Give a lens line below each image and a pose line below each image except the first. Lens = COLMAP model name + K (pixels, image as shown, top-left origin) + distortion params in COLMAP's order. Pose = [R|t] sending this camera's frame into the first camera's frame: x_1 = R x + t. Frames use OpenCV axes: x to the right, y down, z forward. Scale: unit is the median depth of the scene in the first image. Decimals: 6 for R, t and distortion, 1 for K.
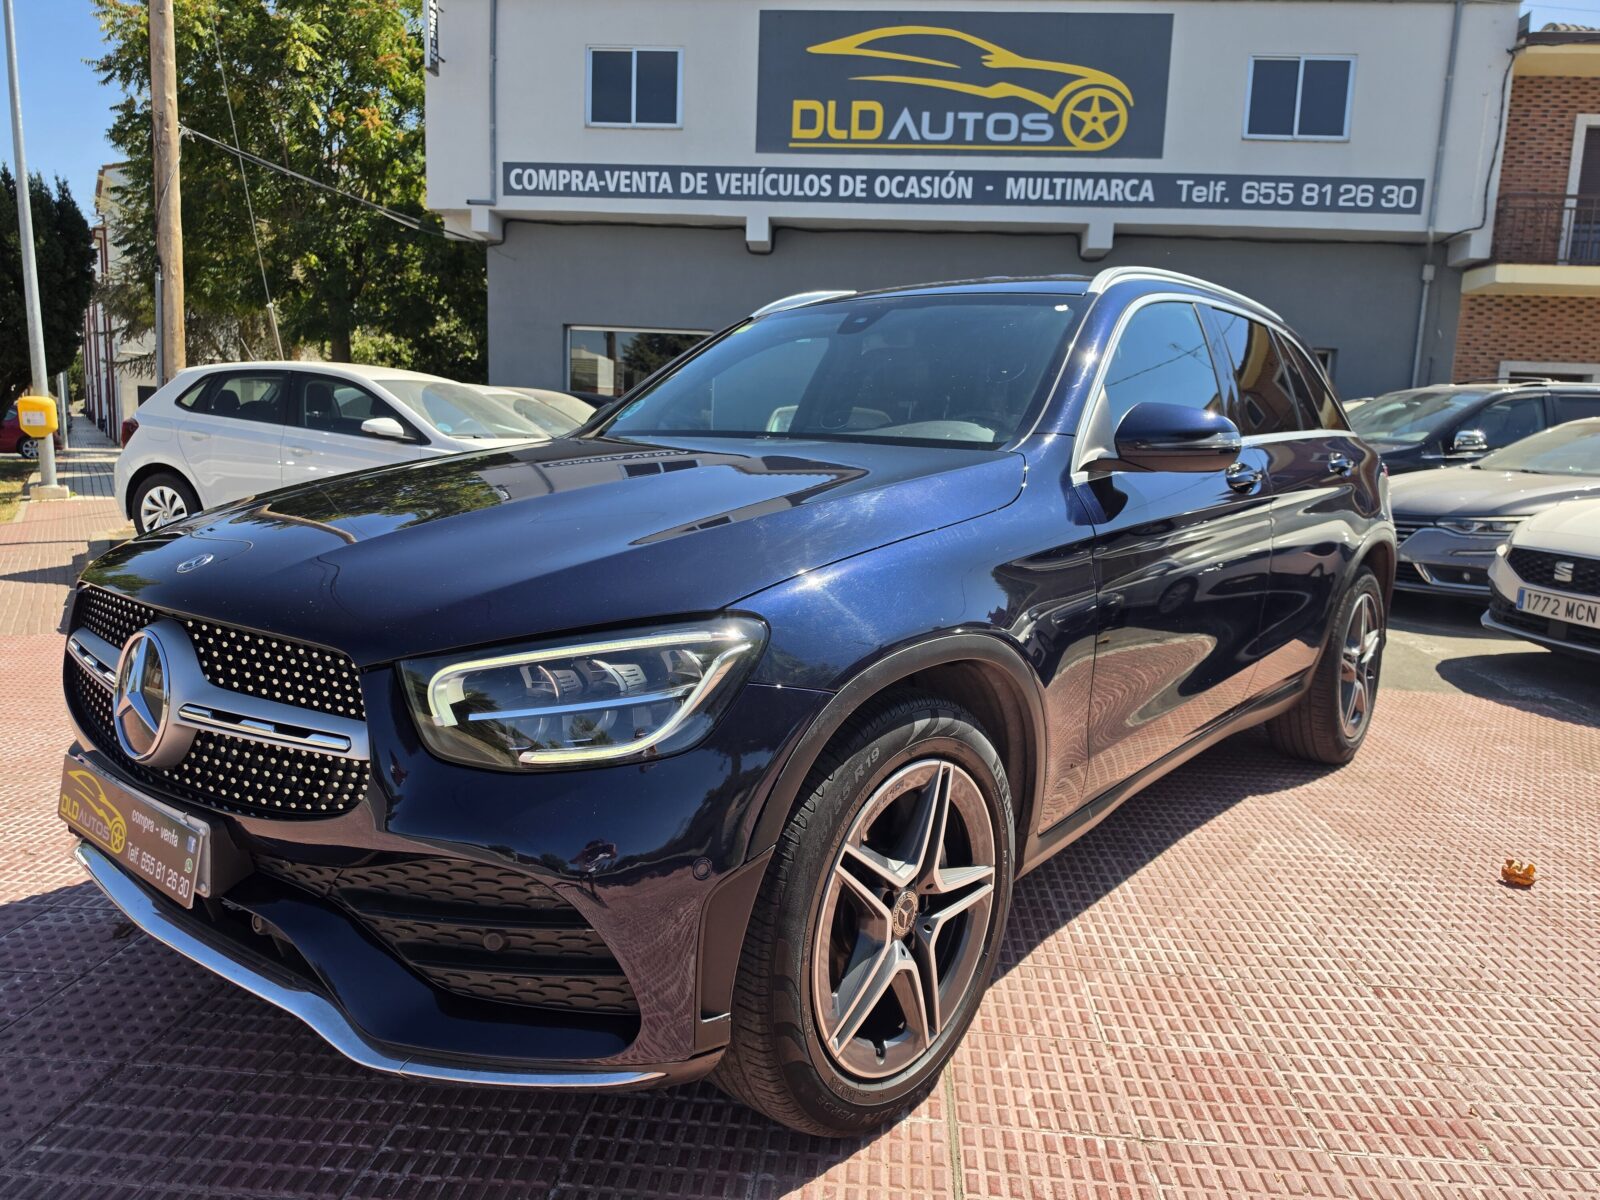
lens RADIAL K [[1119.8, 0, 794.1], [0, 1119.8, 601.8], [0, 0, 1]] dist [0.018715, -0.029294]
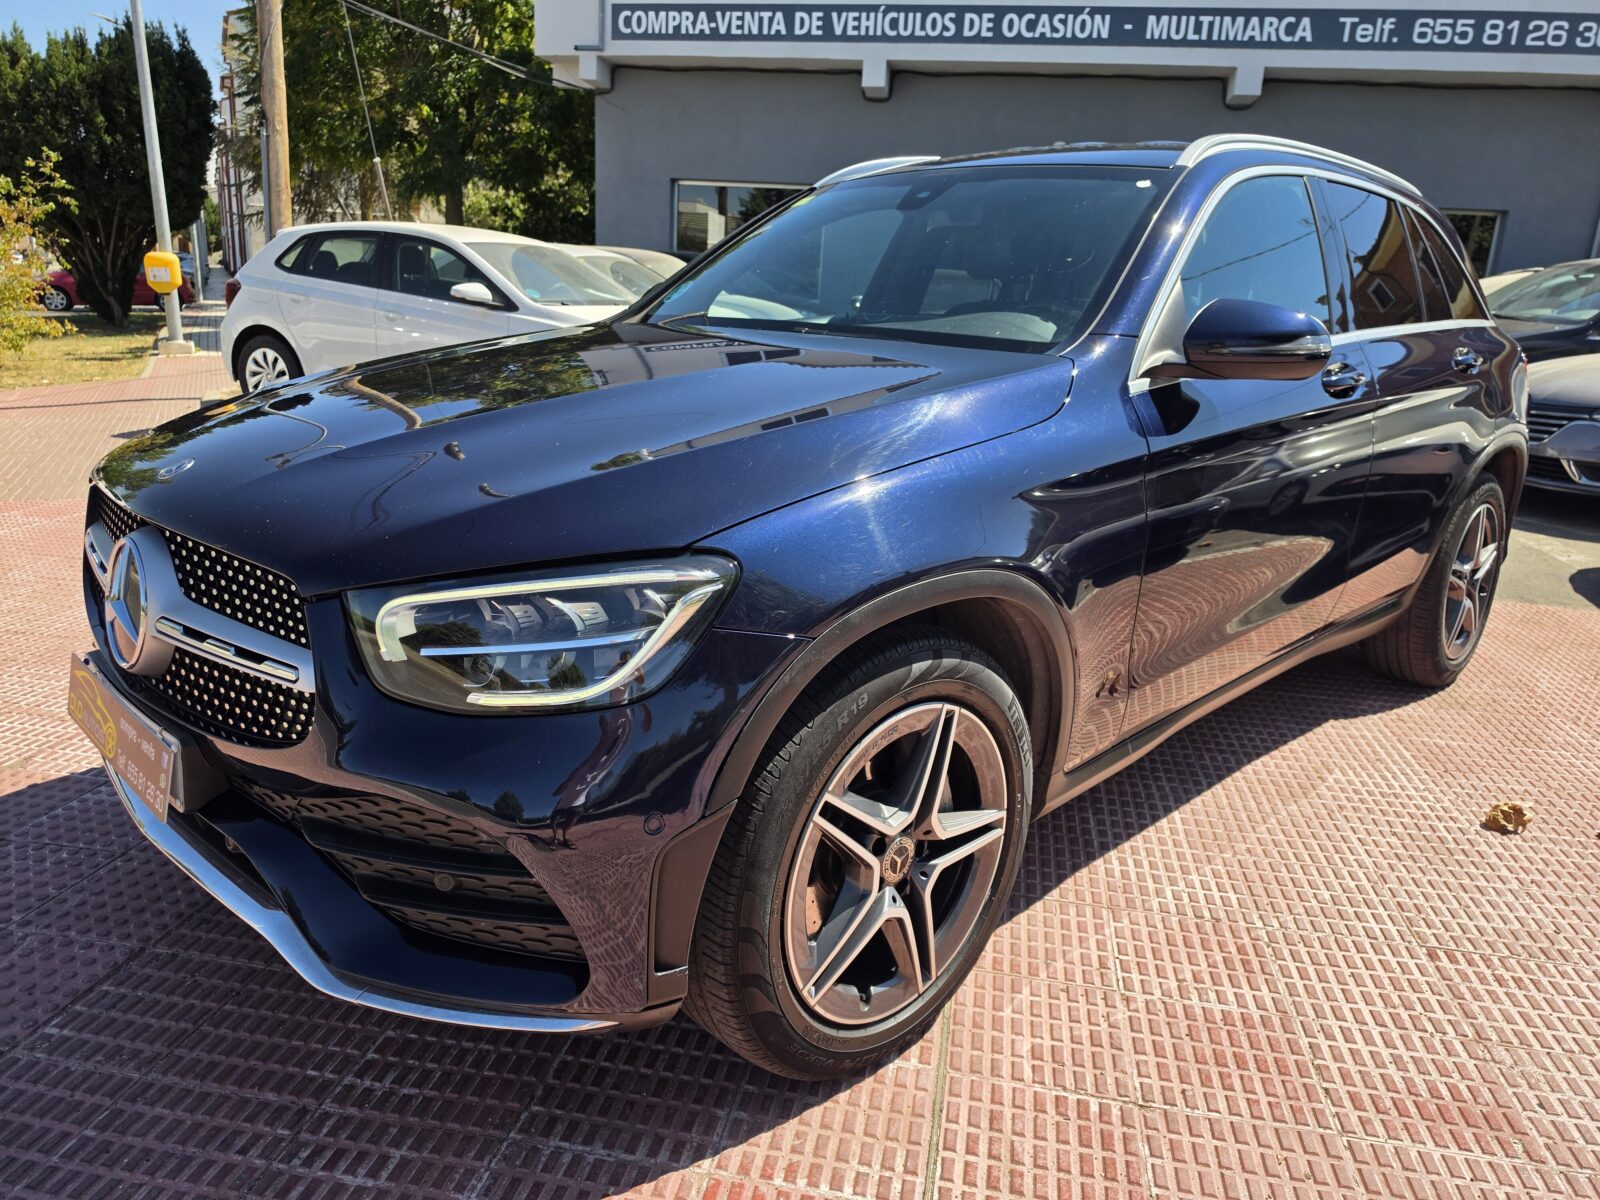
lens RADIAL K [[1119.8, 0, 795.4], [0, 1119.8, 598.8], [0, 0, 1]] dist [0.018715, -0.029294]
pose [[0.994456, 0.038905, -0.097688, 0.074157], [-0.027101, 0.992479, 0.119374, -0.040312], [0.101597, -0.116065, 0.988032, 0.061900]]
